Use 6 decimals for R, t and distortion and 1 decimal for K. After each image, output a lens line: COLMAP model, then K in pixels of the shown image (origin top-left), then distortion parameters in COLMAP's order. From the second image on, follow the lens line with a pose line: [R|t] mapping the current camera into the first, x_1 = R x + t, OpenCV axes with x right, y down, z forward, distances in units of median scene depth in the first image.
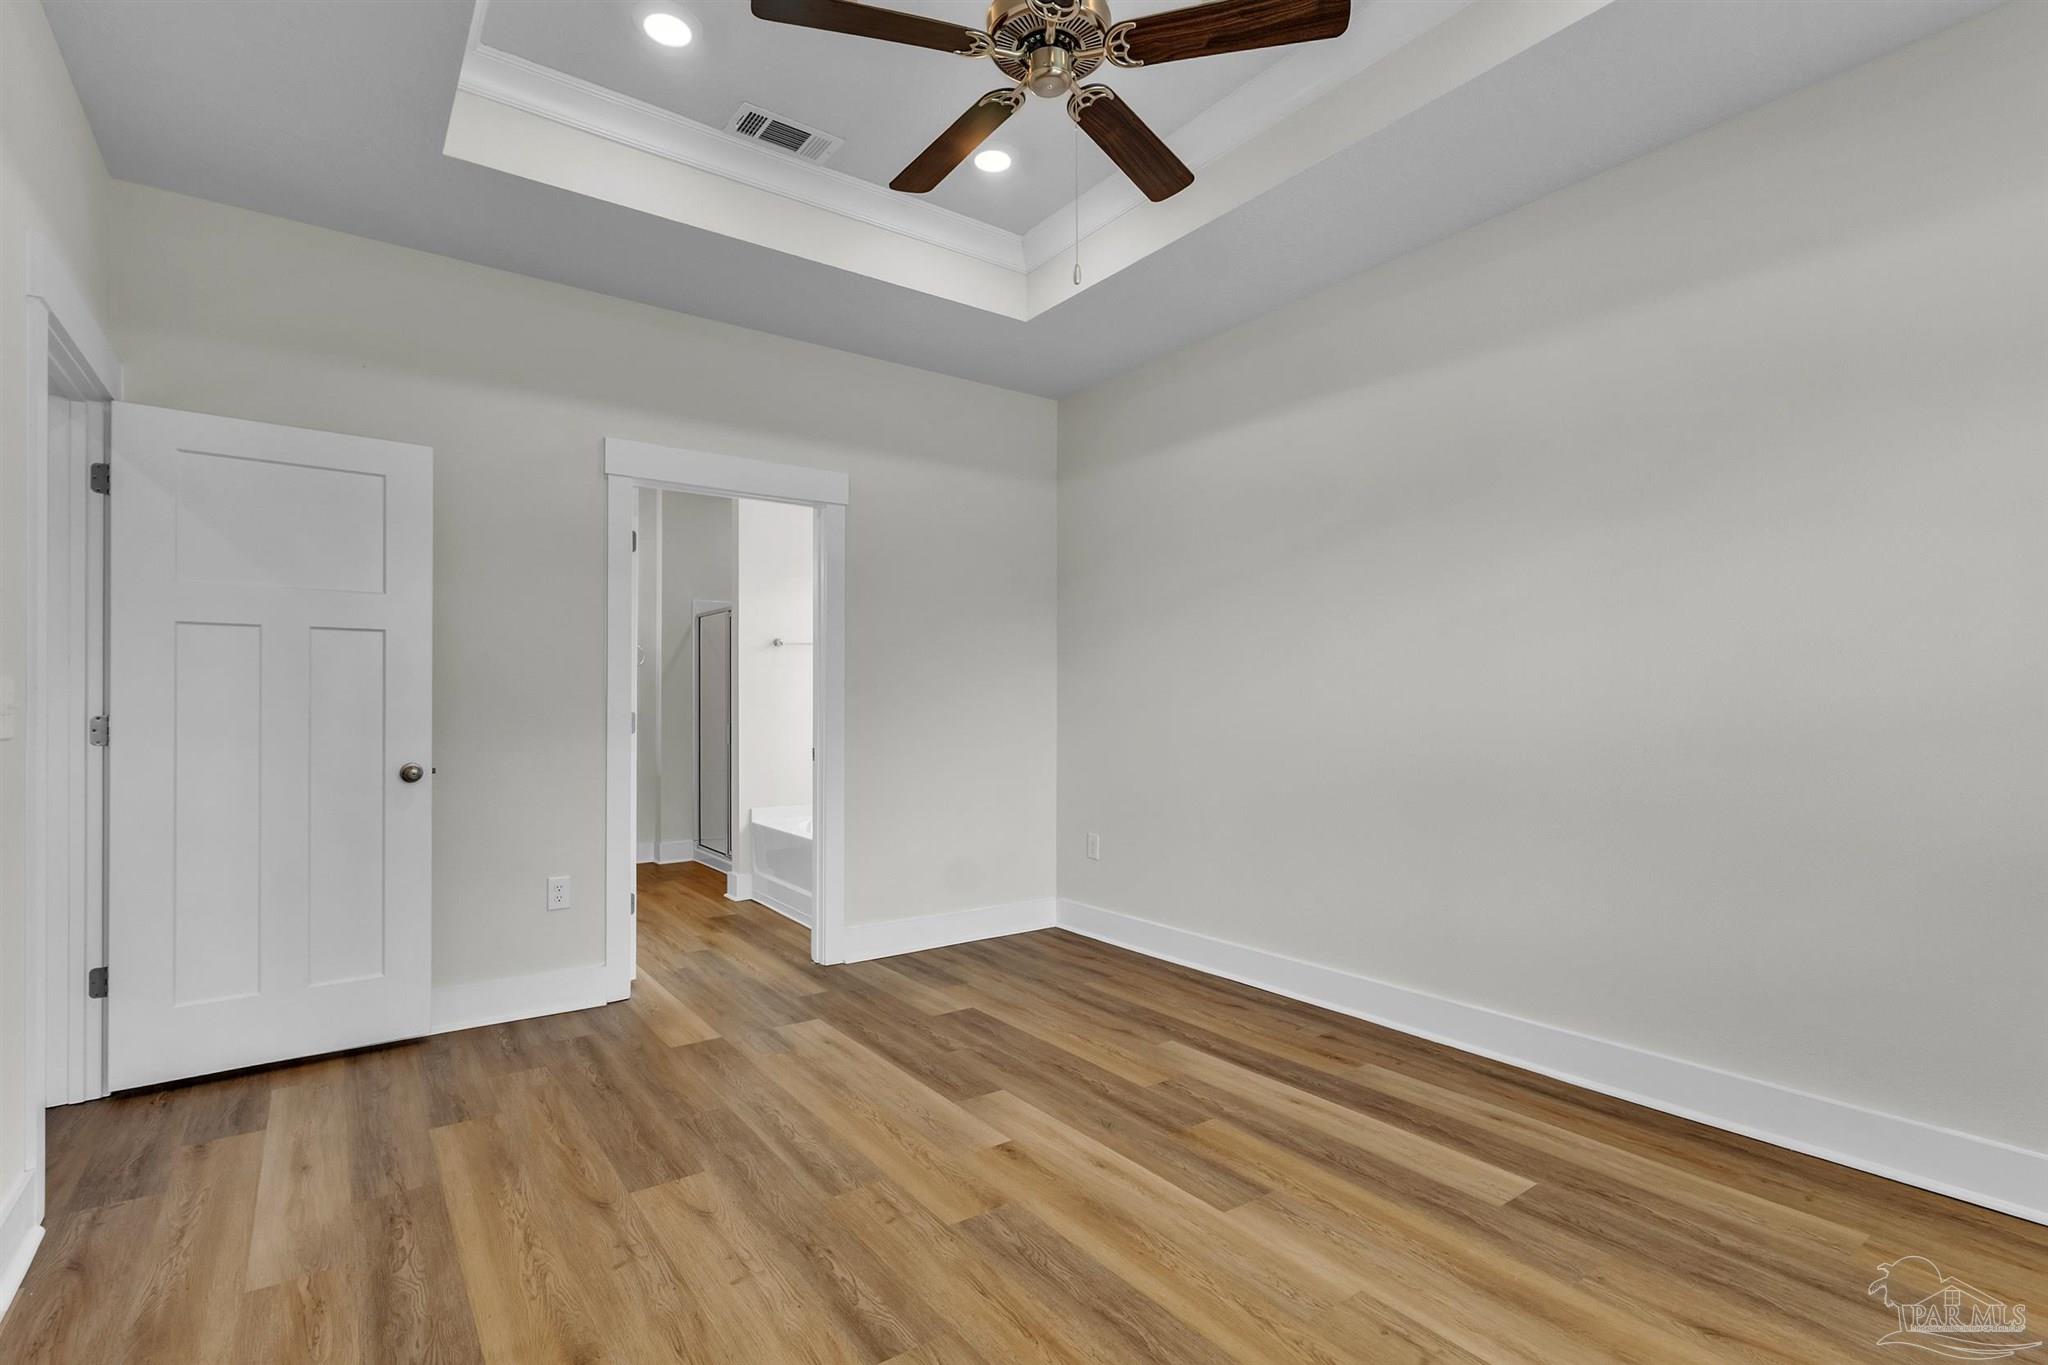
lens RADIAL K [[970.3, 0, 1017.1], [0, 970.3, 684.4], [0, 0, 1]] dist [0.003391, 0.001473]
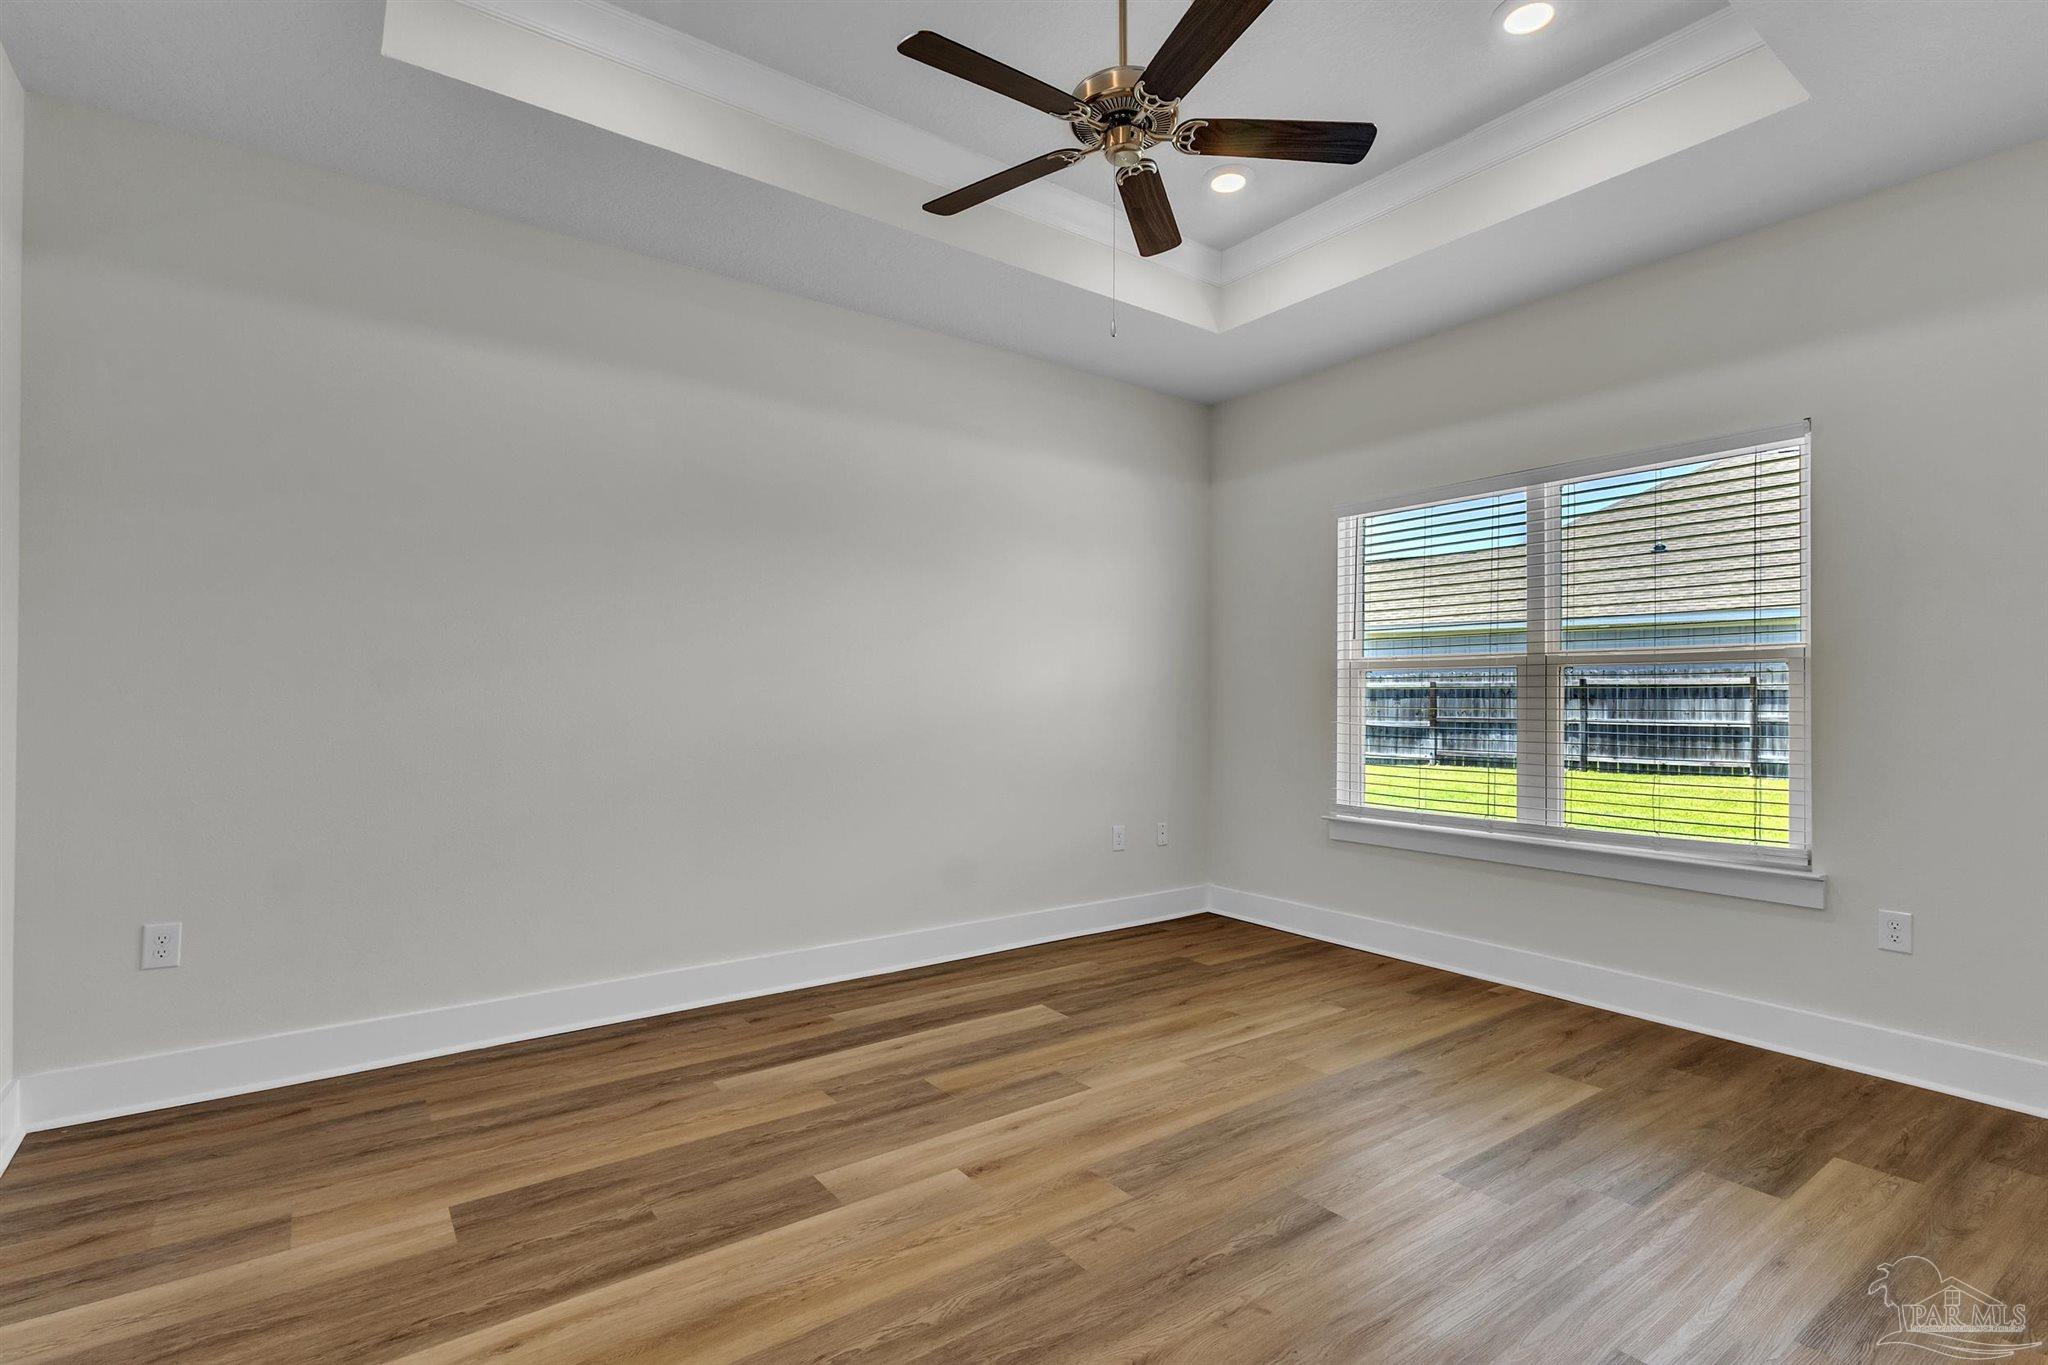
lens RADIAL K [[970.3, 0, 1003.1], [0, 970.3, 703.7], [0, 0, 1]] dist [0.003391, 0.001473]
pose [[0.000136, -0.005052, 0.999987, -0.859309], [-0.023484, 0.999711, 0.005054, 0.012654], [-0.999724, -0.023485, 0.000017, 0.880248]]
